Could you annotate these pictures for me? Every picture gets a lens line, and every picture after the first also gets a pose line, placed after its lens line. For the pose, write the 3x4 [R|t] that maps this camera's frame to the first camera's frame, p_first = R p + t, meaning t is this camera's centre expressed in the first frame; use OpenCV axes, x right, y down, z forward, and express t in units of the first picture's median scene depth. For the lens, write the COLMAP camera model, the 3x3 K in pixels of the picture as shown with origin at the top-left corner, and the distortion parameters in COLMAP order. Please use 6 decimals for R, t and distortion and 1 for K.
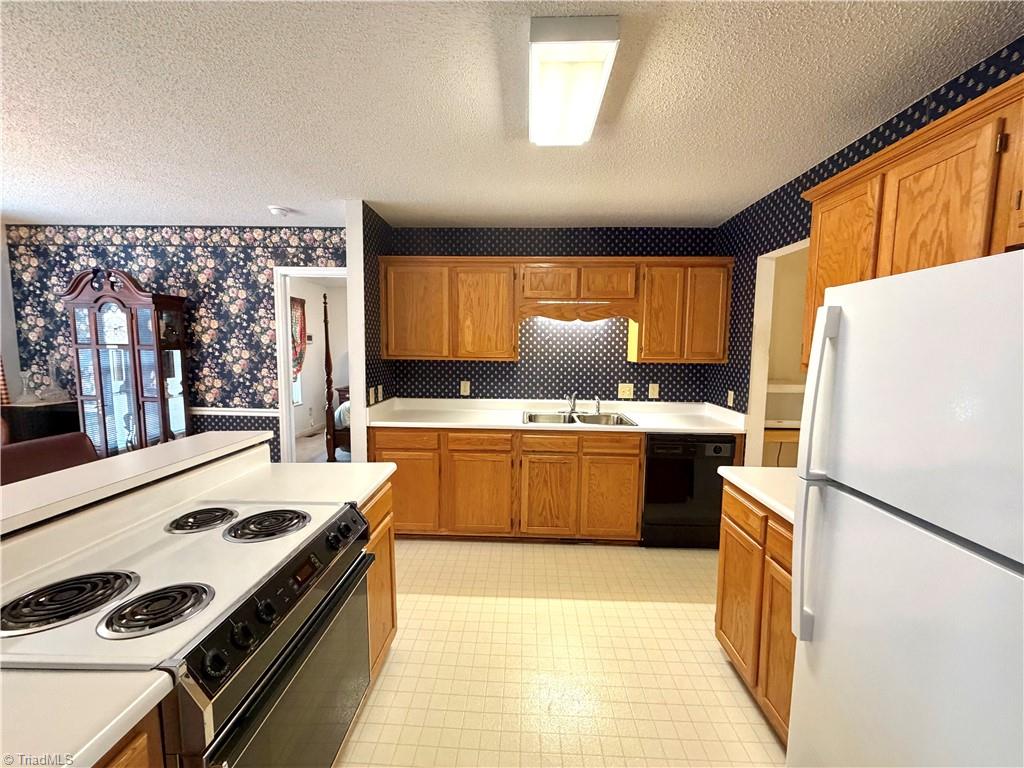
lens RADIAL K [[406.9, 0, 510.2], [0, 406.9, 386.8], [0, 0, 1]] dist [-0.000813, -0.000060]
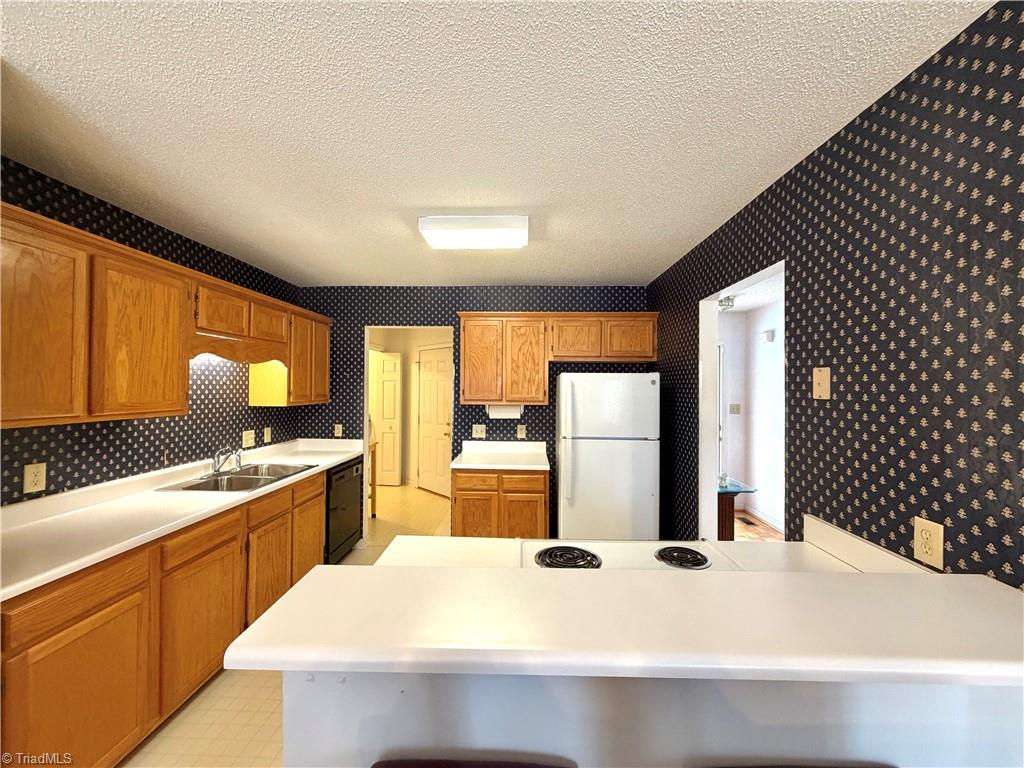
lens RADIAL K [[406.9, 0, 509.3], [0, 406.9, 384.0], [0, 0, 1]] dist [-0.000813, -0.000060]
pose [[-0.001011, -0.004173, 0.999991, -0.690580], [0.093574, 0.995603, 0.004249, -0.067233], [-0.995612, 0.093578, -0.000617, 0.448641]]
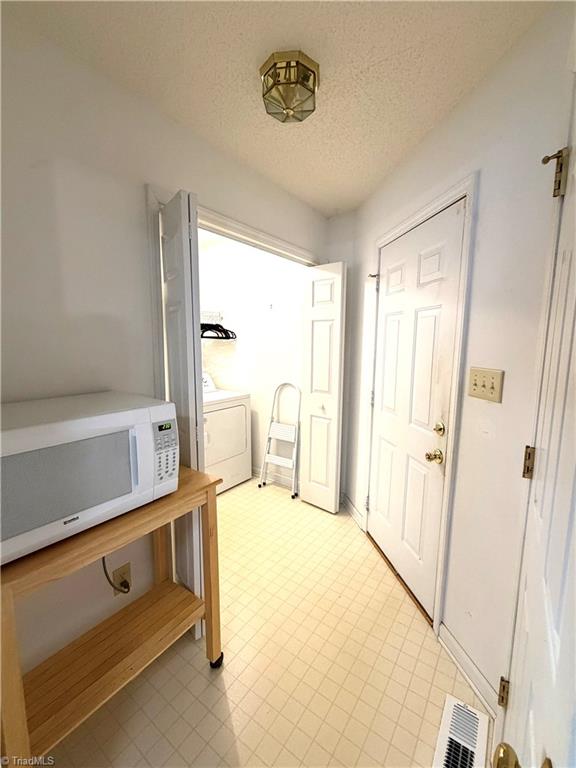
lens RADIAL K [[330.0, 0, 284.7], [0, 330.0, 386.5], [0, 0, 1]] dist [-0.000631, -0.000120]
pose [[0.548917, -0.116944, 0.827656, 0.499096], [0.077162, 0.993026, 0.089135, -0.044131], [-0.832308, 0.014936, 0.554113, 0.639068]]
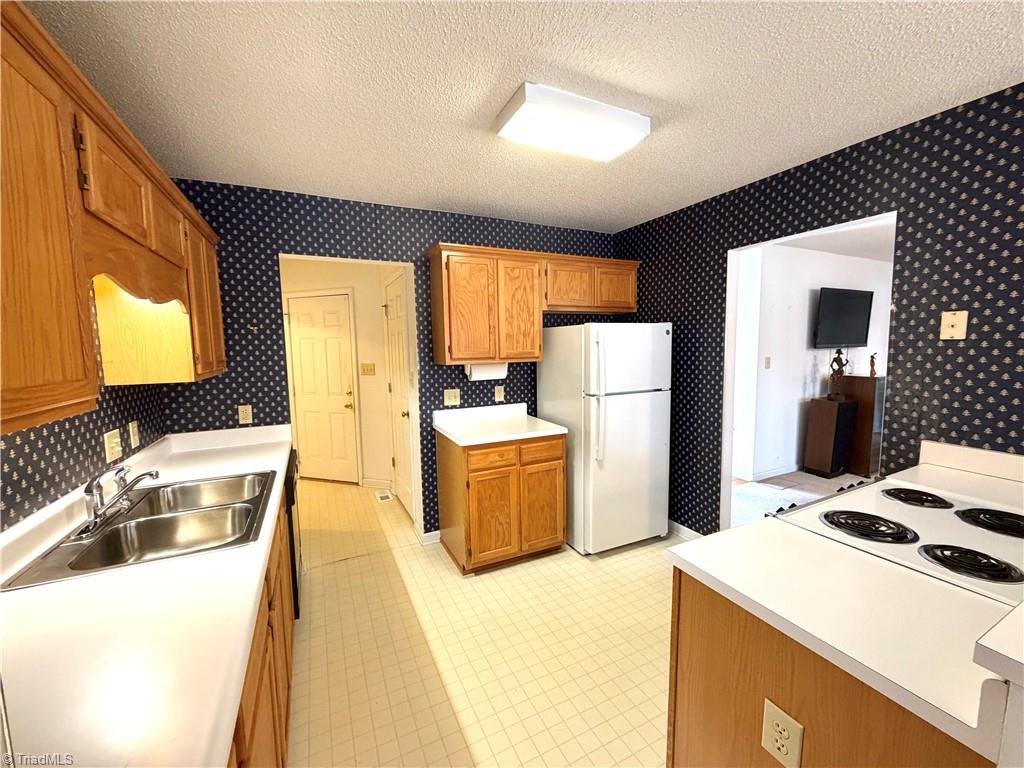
lens RADIAL K [[406.9, 0, 508.3], [0, 406.9, 384.8], [0, 0, 1]] dist [-0.000813, -0.000060]
pose [[-0.471615, -0.089132, 0.877288, -0.409397], [0.102413, 0.982609, 0.154888, -0.099268], [-0.875837, 0.162894, -0.454285, 0.870582]]
